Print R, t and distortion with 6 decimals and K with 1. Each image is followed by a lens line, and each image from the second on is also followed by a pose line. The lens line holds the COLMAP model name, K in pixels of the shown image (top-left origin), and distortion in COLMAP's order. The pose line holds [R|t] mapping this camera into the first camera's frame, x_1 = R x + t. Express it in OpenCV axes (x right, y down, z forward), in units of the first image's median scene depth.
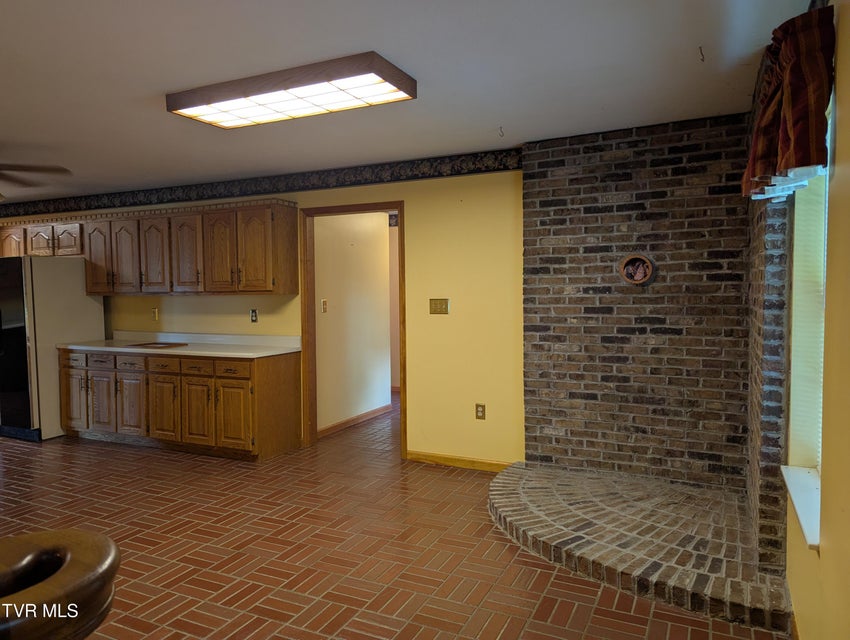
lens RADIAL K [[596.1, 0, 423.9], [0, 596.1, 317.8], [0, 0, 1]] dist [0.056645, -0.058939]
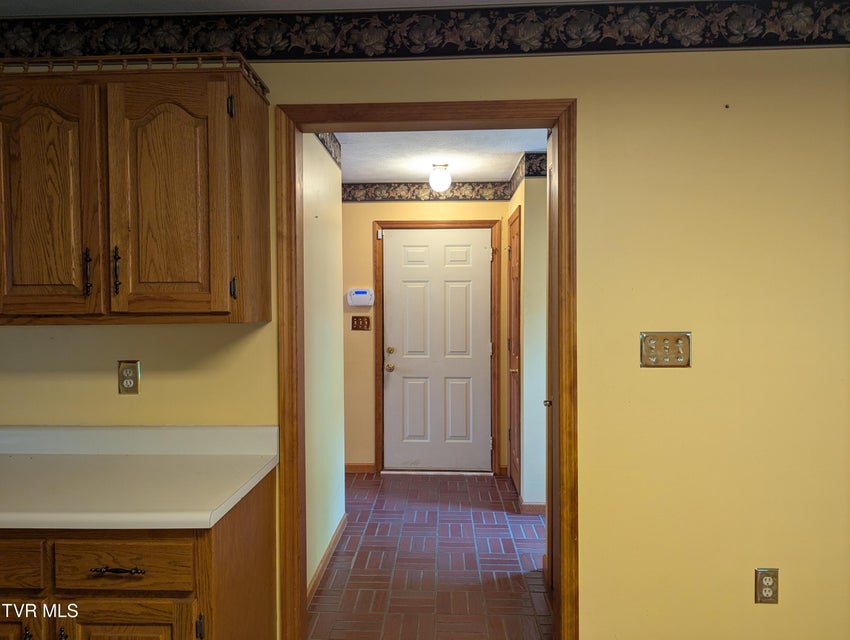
lens RADIAL K [[601.8, 0, 425.0], [0, 601.8, 320.0], [0, 0, 1]] dist [0.094252, -0.123478]
pose [[0.920217, -0.005933, 0.391364, -0.350510], [0.014377, 0.999723, -0.018649, -0.039692], [-0.391144, 0.022787, 0.920047, 0.754687]]
